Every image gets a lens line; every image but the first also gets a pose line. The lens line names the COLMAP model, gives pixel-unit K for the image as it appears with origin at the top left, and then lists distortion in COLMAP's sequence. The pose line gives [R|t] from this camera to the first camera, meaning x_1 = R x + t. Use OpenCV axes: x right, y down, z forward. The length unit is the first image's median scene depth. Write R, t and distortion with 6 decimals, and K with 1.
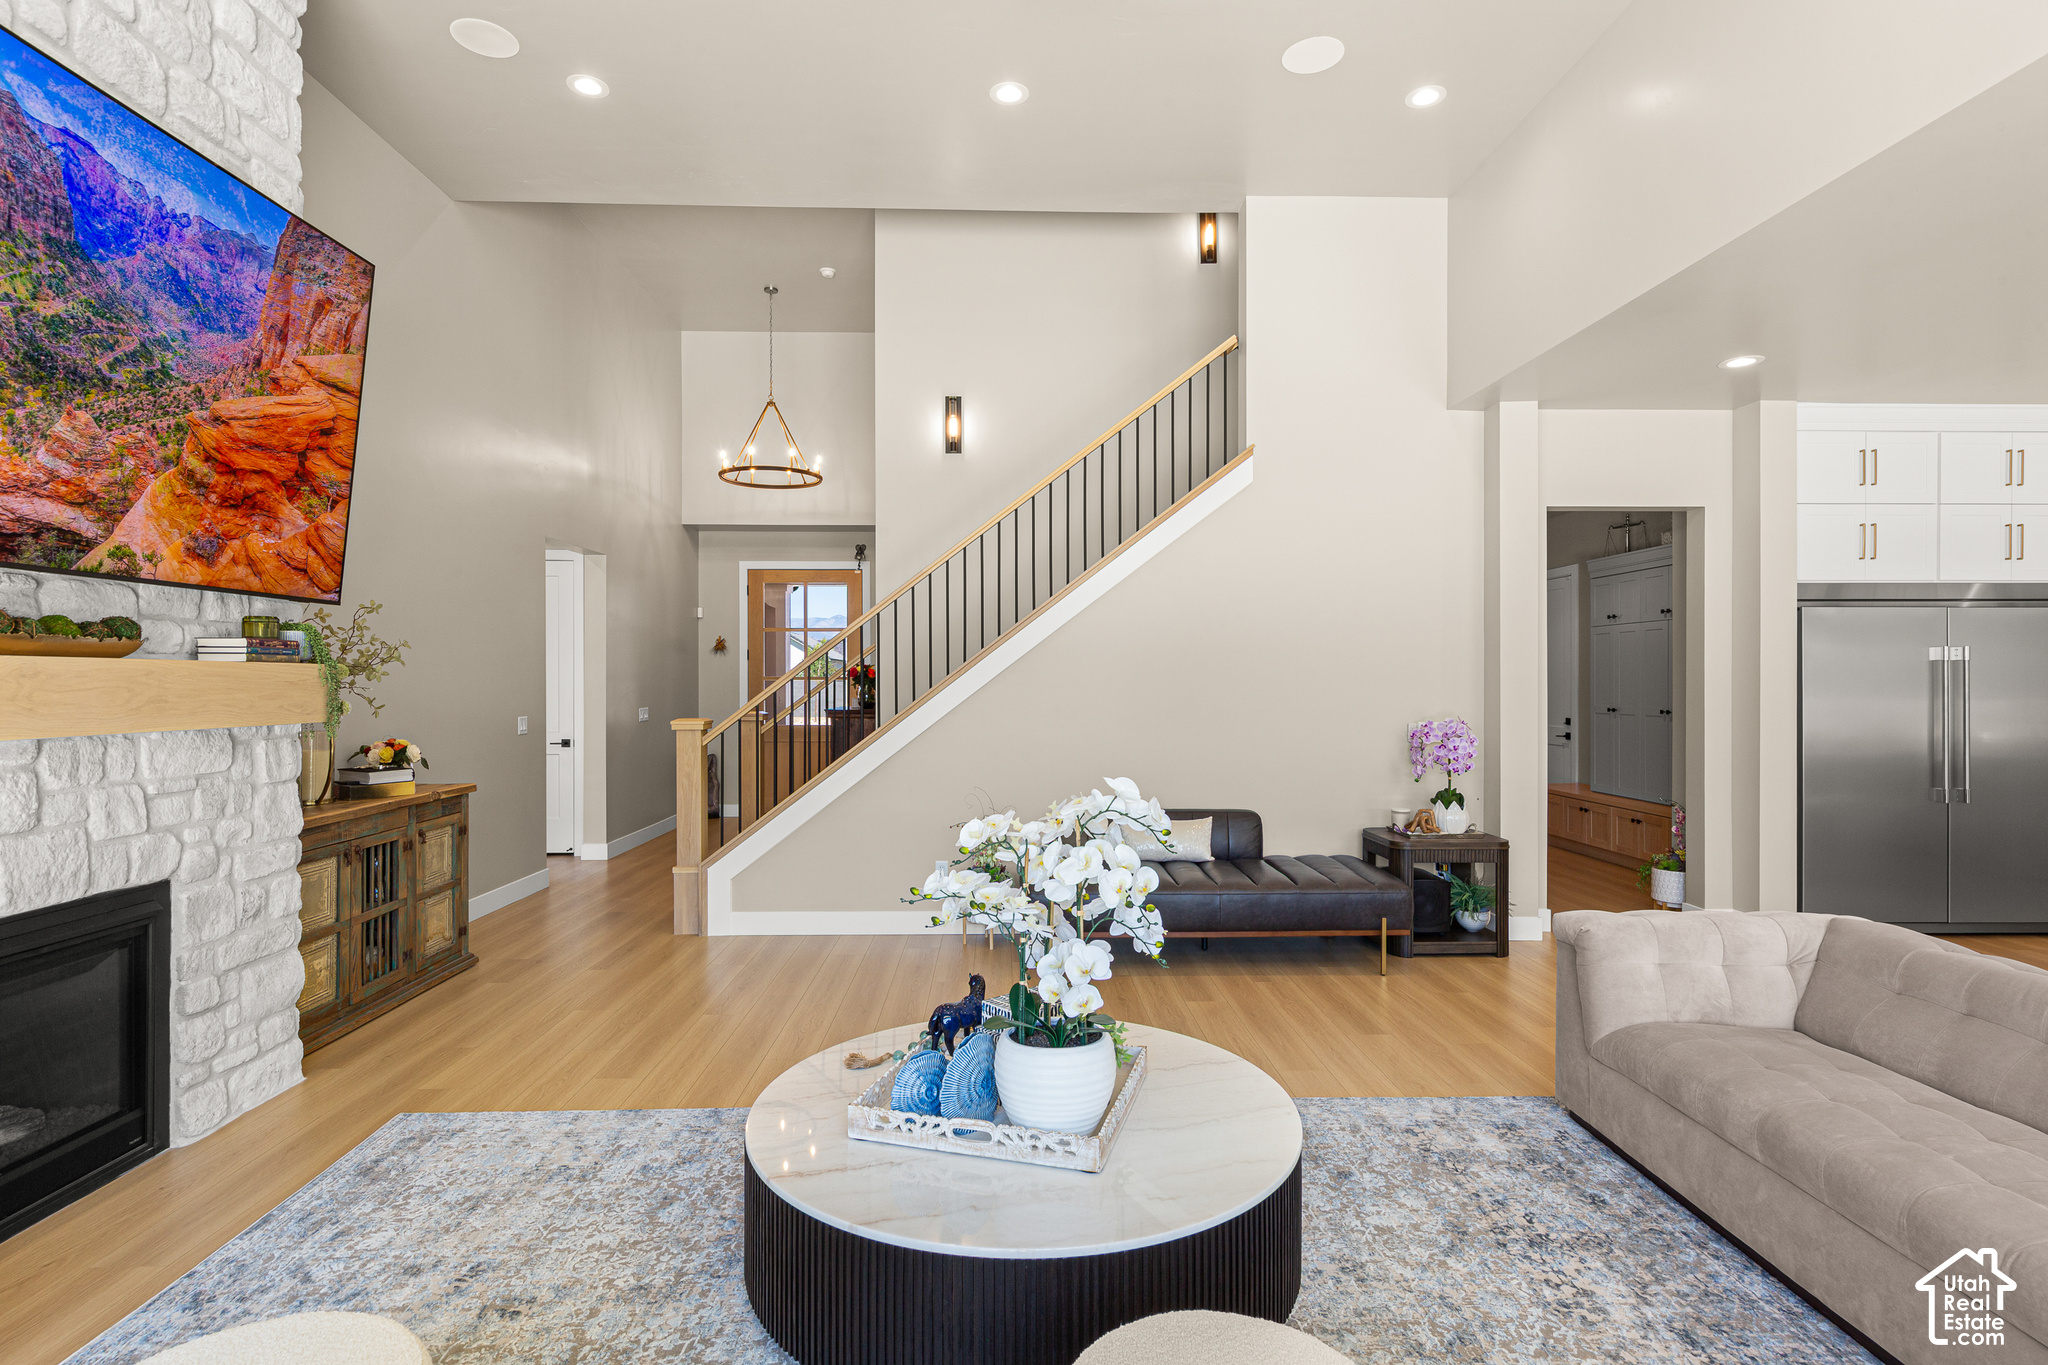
lens RADIAL K [[1027.5, 0, 1024.0], [0, 1027.5, 682.5], [0, 0, 1]] dist [0.010672, -0.000874]
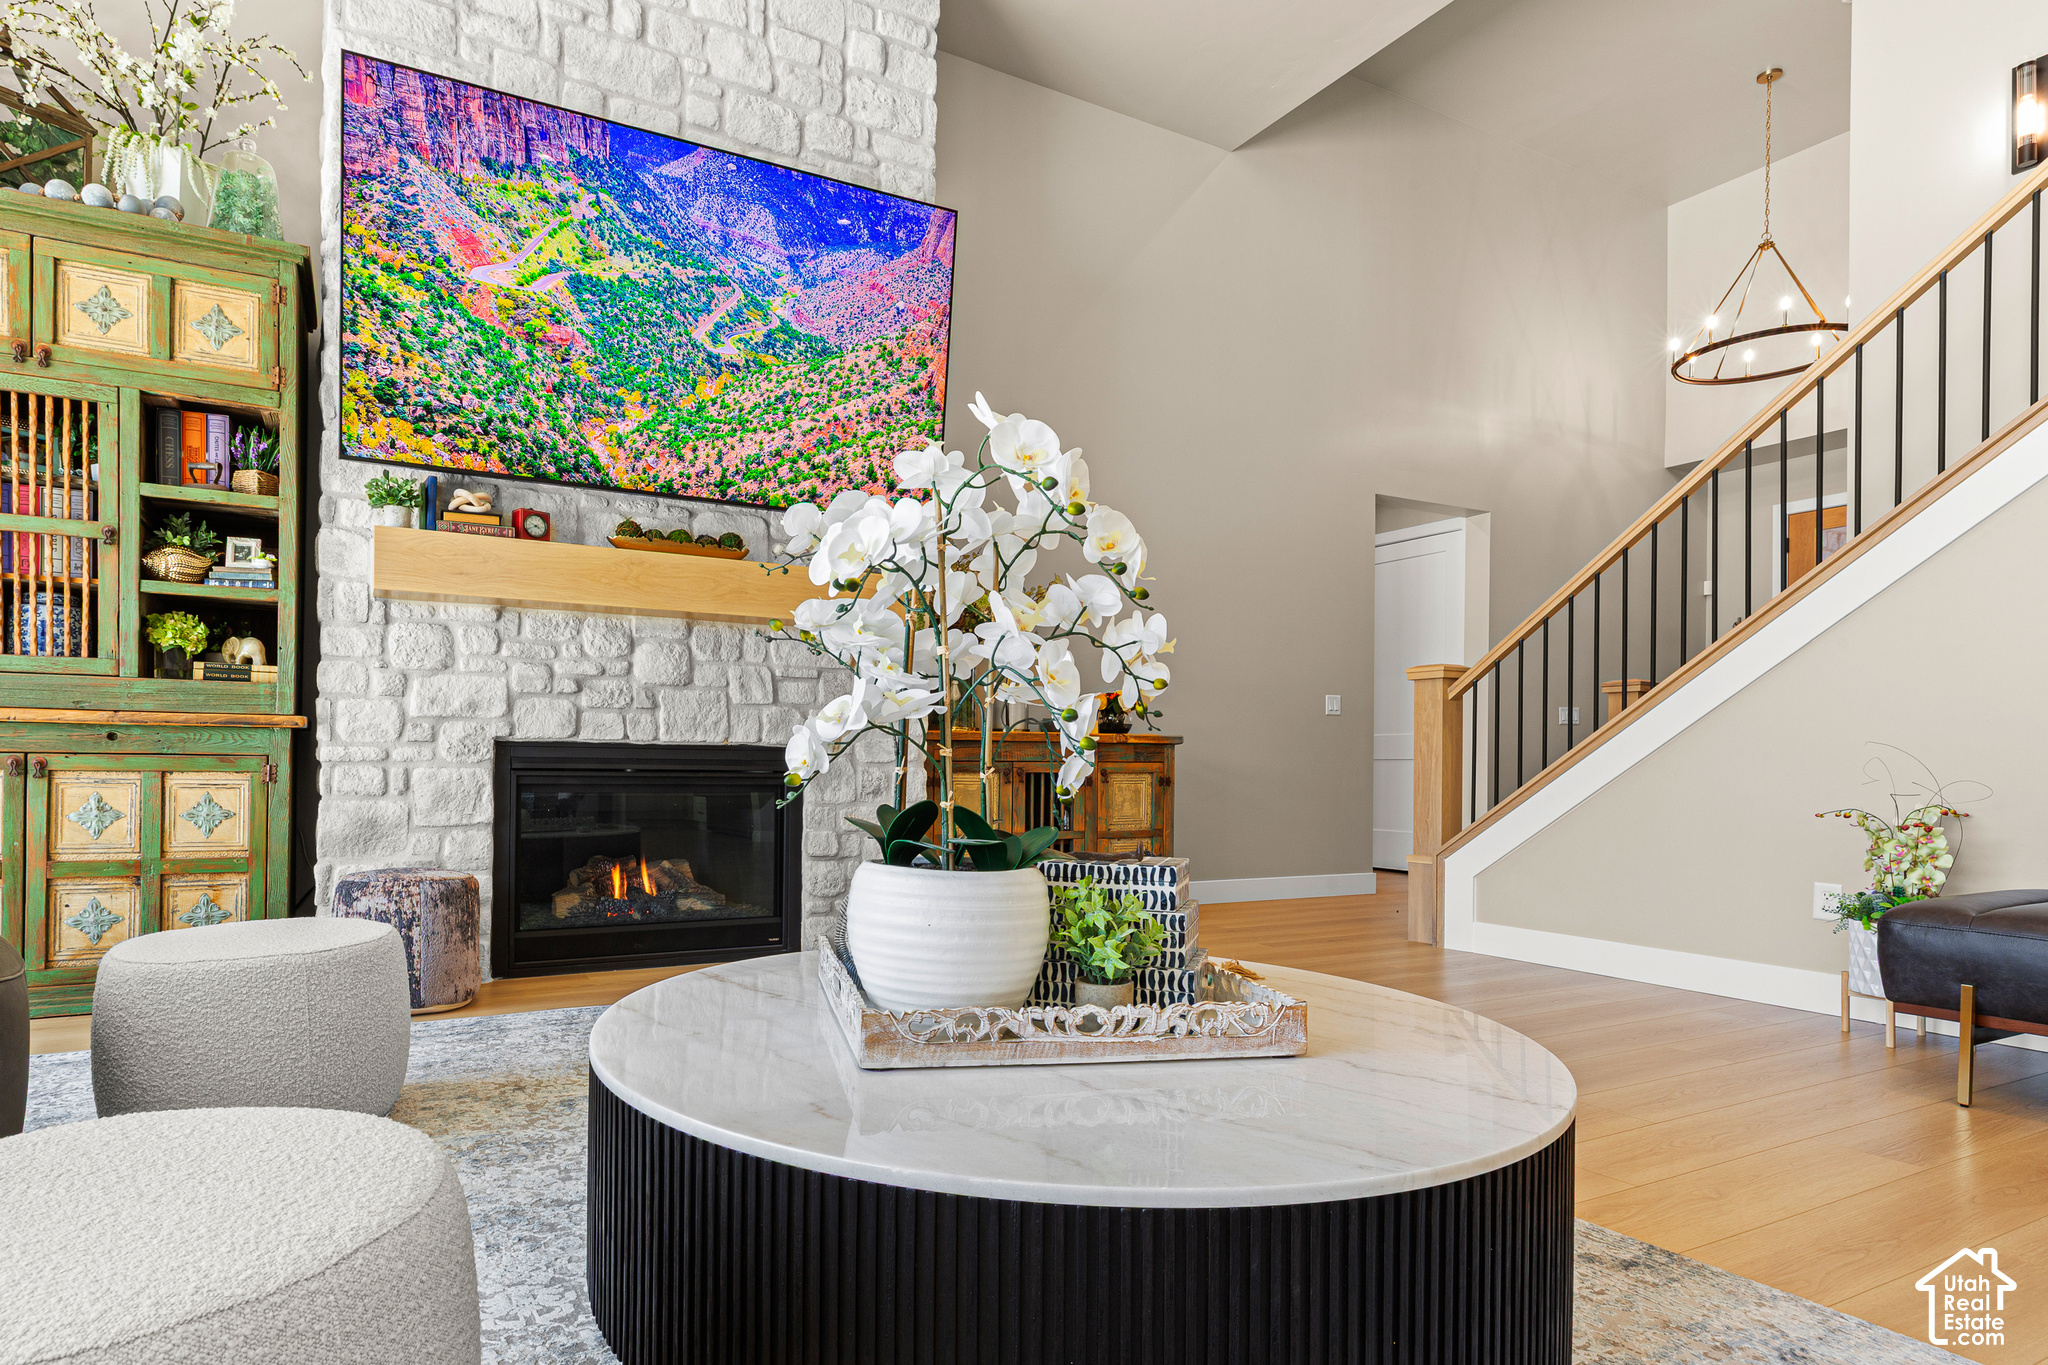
lens RADIAL K [[1086.2, 0, 888.6], [0, 1086.2, 767.8], [0, 0, 1]] dist [0.004065, 0.001185]
pose [[0.425718, 0.005304, -0.904840, 0.322028], [-0.010640, 0.999943, 0.000855, 0.154830], [0.904793, 0.009264, 0.425750, 0.379543]]
